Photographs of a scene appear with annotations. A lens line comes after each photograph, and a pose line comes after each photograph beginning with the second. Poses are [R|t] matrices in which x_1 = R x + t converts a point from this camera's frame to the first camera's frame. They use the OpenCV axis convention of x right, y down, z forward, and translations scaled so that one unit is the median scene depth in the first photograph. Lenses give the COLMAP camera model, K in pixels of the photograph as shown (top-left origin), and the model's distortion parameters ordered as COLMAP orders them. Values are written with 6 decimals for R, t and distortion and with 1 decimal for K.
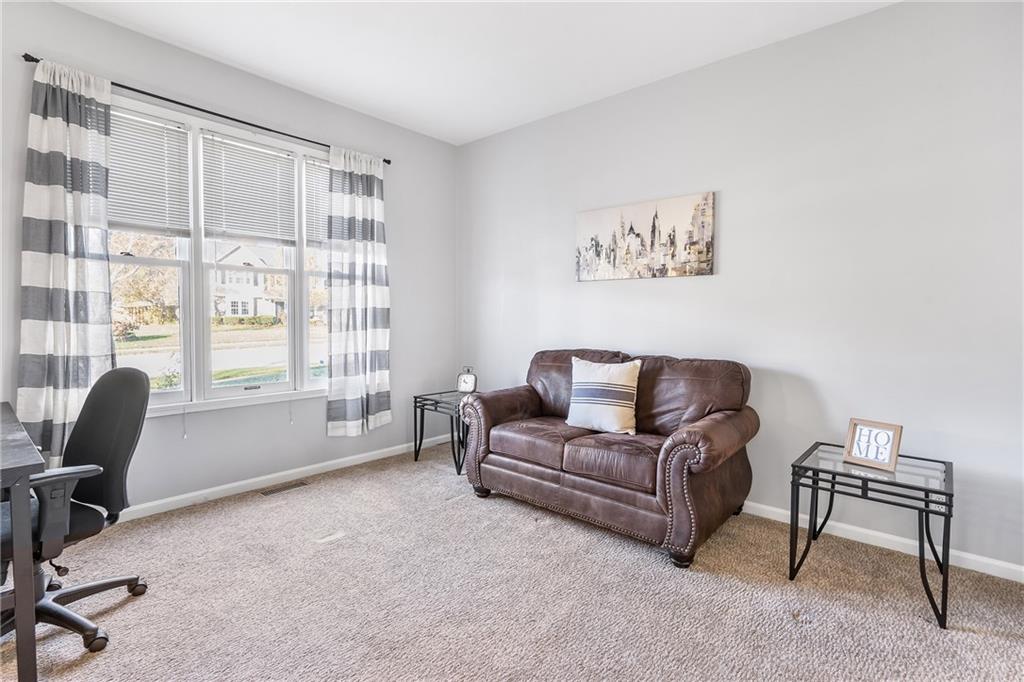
lens RADIAL K [[469.3, 0, 511.3], [0, 469.3, 335.3], [0, 0, 1]] dist [-0.005392, 0.001700]
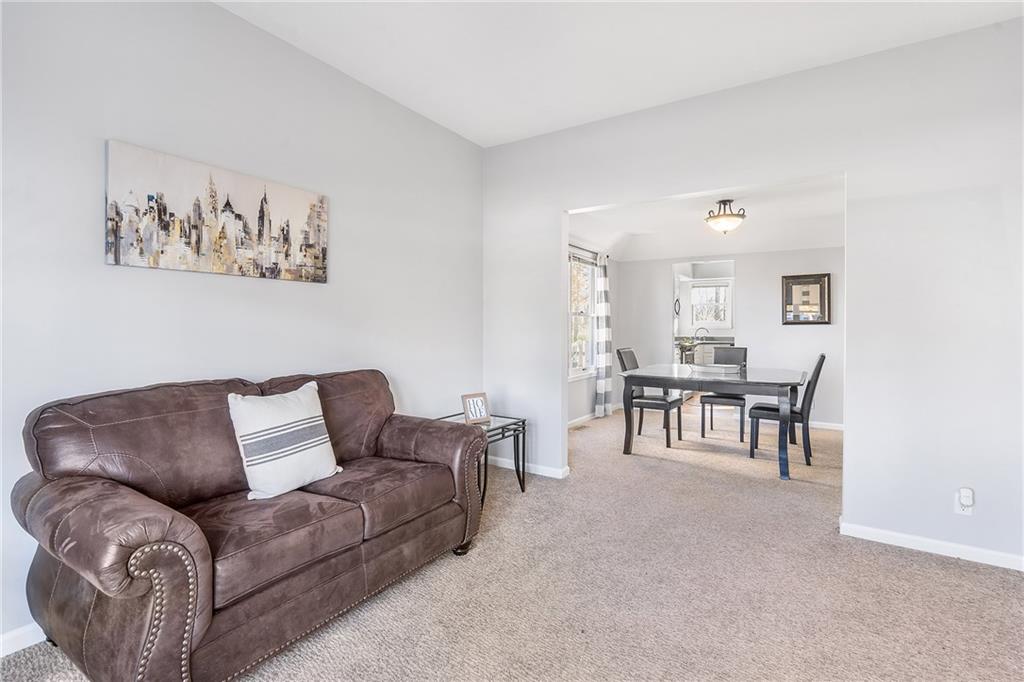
lens RADIAL K [[469.3, 0, 495.3], [0, 469.3, 324.1], [0, 0, 1]] dist [-0.005392, 0.001700]
pose [[-0.113504, -0.006459, 0.993517, -0.519419], [0.035338, 0.999320, 0.010533, -0.041230], [-0.992909, 0.036304, -0.113198, 0.718215]]
